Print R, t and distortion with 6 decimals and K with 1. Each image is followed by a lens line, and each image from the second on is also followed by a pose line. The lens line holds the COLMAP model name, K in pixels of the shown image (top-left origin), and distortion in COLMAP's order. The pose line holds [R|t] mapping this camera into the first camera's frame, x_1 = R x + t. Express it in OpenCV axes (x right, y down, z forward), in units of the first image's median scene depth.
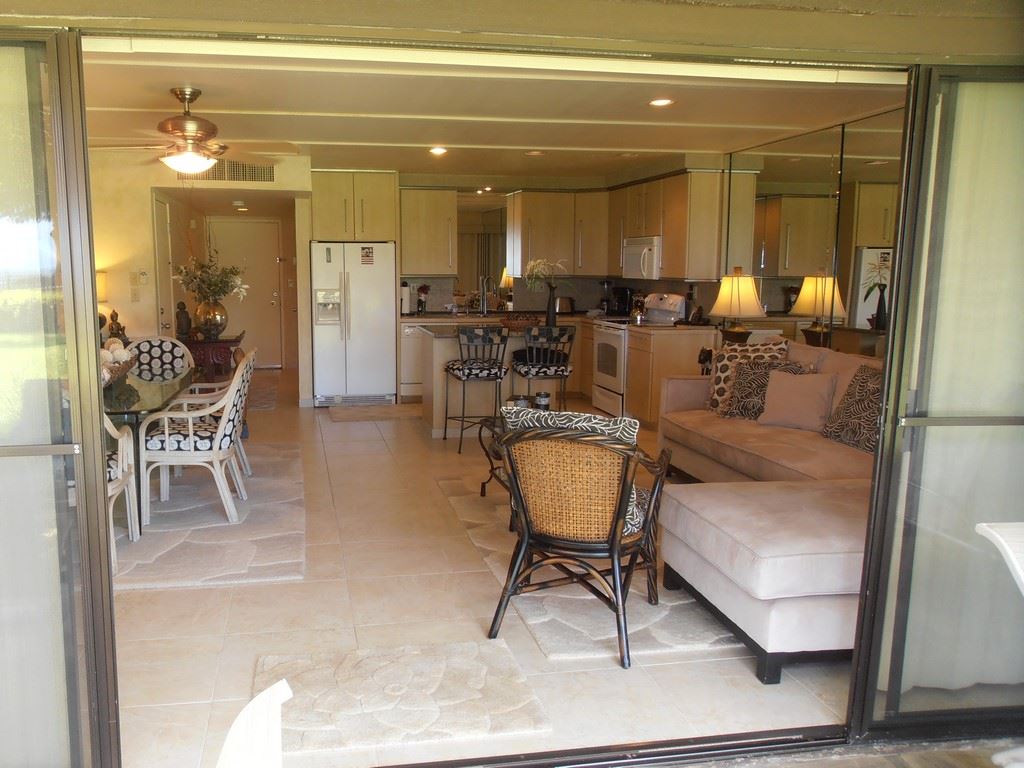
lens RADIAL K [[819.5, 0, 512.0], [0, 819.5, 384.0], [0, 0, 1]] dist [-0.008701, 0.283611]
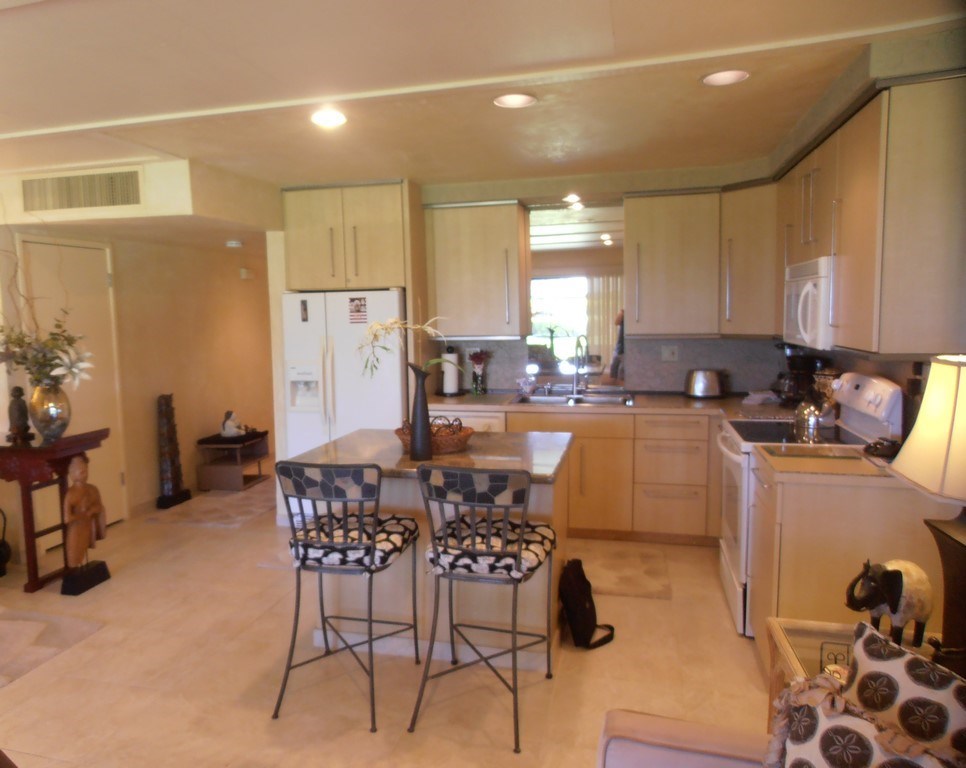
lens RADIAL K [[729.8, 0, 466.6], [0, 729.8, 399.7], [0, 0, 1]] dist [0.006890, 0.000305]
pose [[0.887891, 0.035358, -0.458692, 0.176816], [-0.045496, 0.998903, -0.011065, -0.081532], [0.457798, 0.030693, 0.888526, 0.516808]]
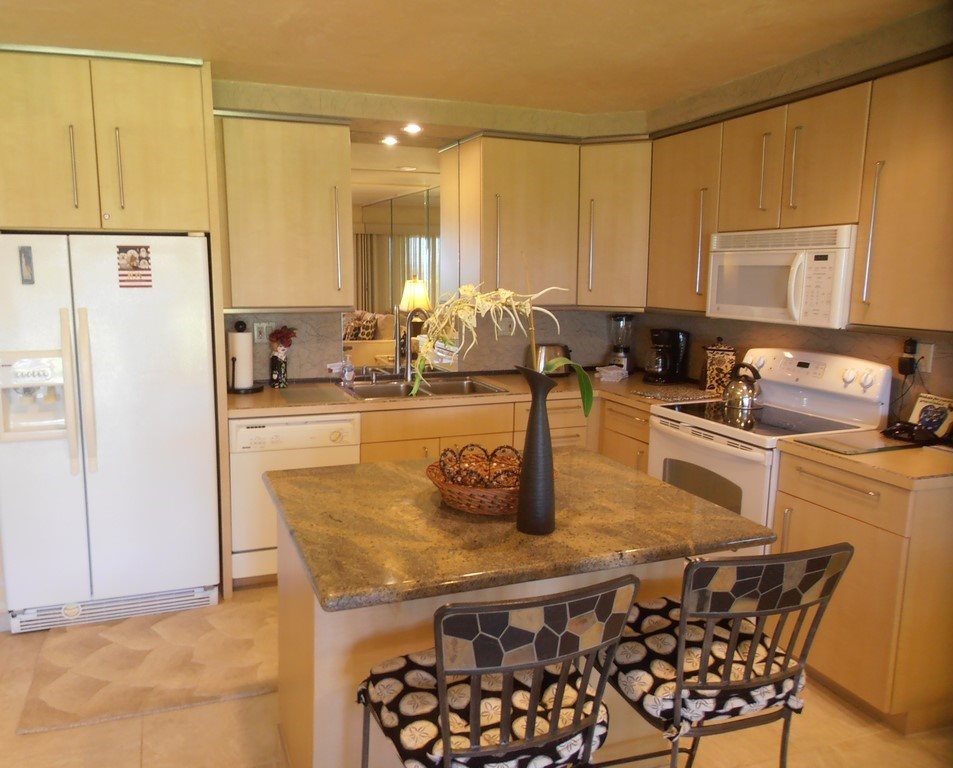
lens RADIAL K [[726.3, 0, 462.5], [0, 726.3, 386.5], [0, 0, 1]] dist [0.052199, 0.000193]
pose [[0.991668, -0.014951, 0.127949, -0.063842], [0.012637, 0.999742, 0.018879, -0.102591], [-0.128198, -0.017105, 0.991601, 0.620740]]
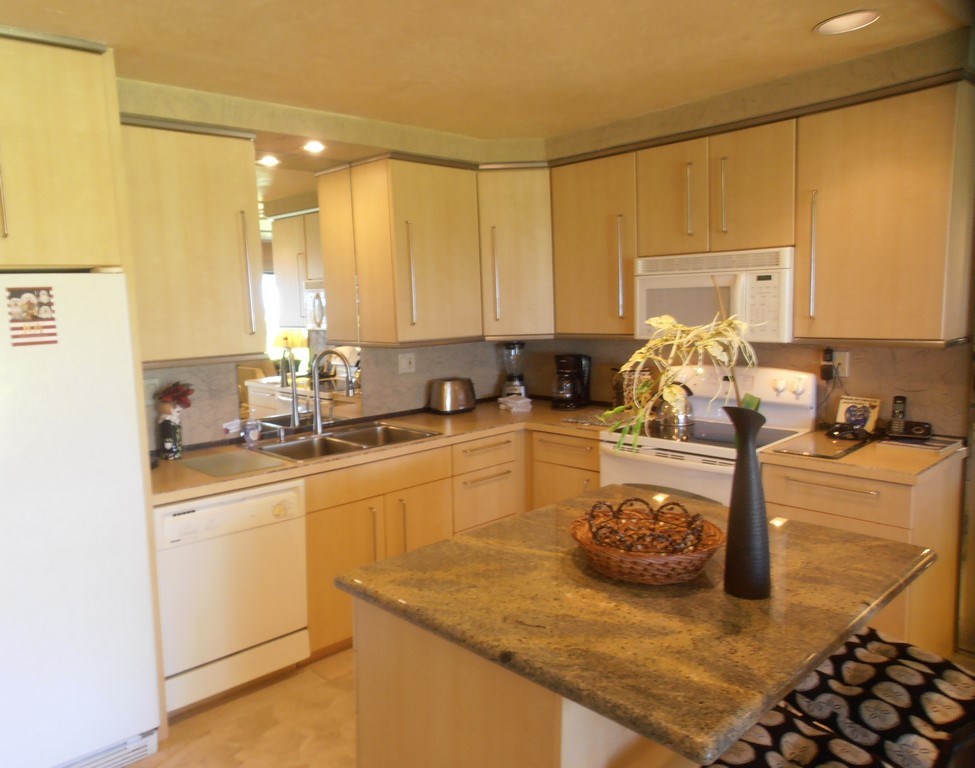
lens RADIAL K [[716.5, 0, 456.7], [0, 716.5, 385.9], [0, 0, 1]] dist [-0.020022, 0.080973]
pose [[0.875040, -0.089257, 0.475750, -0.168992], [0.103574, 0.994614, -0.003899, -0.115762], [-0.472839, 0.052687, 0.879572, 0.708096]]
